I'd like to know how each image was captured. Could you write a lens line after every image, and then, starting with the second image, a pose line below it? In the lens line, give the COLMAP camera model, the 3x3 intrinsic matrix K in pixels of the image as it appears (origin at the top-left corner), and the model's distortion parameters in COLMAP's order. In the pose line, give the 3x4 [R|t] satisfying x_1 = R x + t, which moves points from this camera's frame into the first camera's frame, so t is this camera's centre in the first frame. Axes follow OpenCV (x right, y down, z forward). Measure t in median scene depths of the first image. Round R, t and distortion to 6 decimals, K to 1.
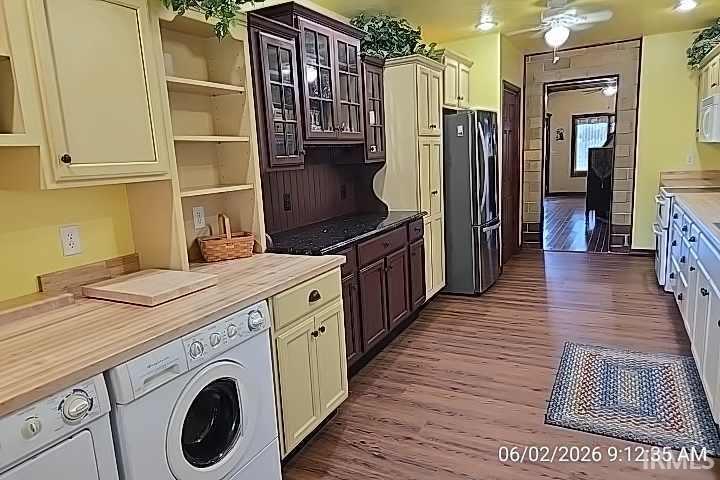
lens RADIAL K [[483.3, 0, 360.5], [0, 483.3, 243.7], [0, 0, 1]] dist [0.055975, -0.051328]
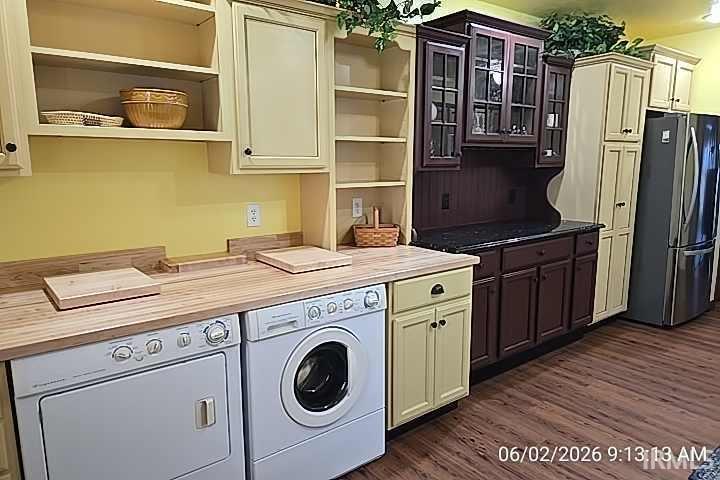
lens RADIAL K [[483.3, 0, 357.0], [0, 483.3, 243.0], [0, 0, 1]] dist [0.055975, -0.051328]
pose [[0.905816, 0.117321, -0.407102, 0.140311], [-0.118262, 0.992717, 0.022951, 0.003004], [0.406830, 0.027355, 0.913094, -0.037723]]
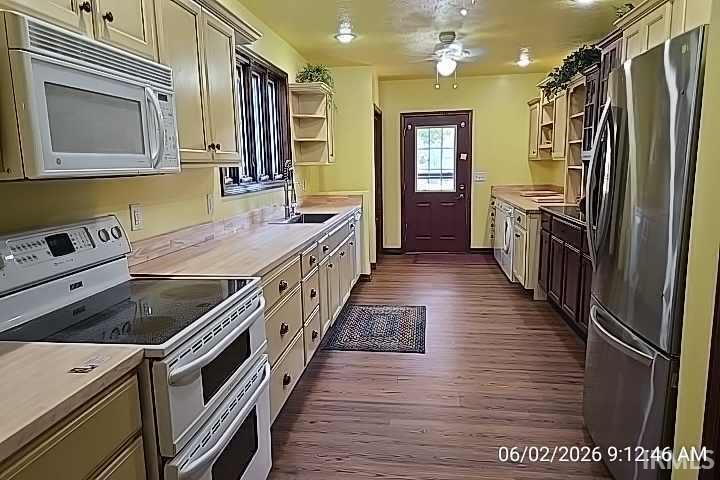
lens RADIAL K [[483.3, 0, 360.5], [0, 483.3, 240.3], [0, 0, 1]] dist [0.055975, -0.051328]
pose [[-0.939849, 0.118563, -0.320355, 1.094024], [0.002228, 0.939939, 0.341335, -0.462055], [0.341584, 0.320090, -0.883665, 2.310499]]
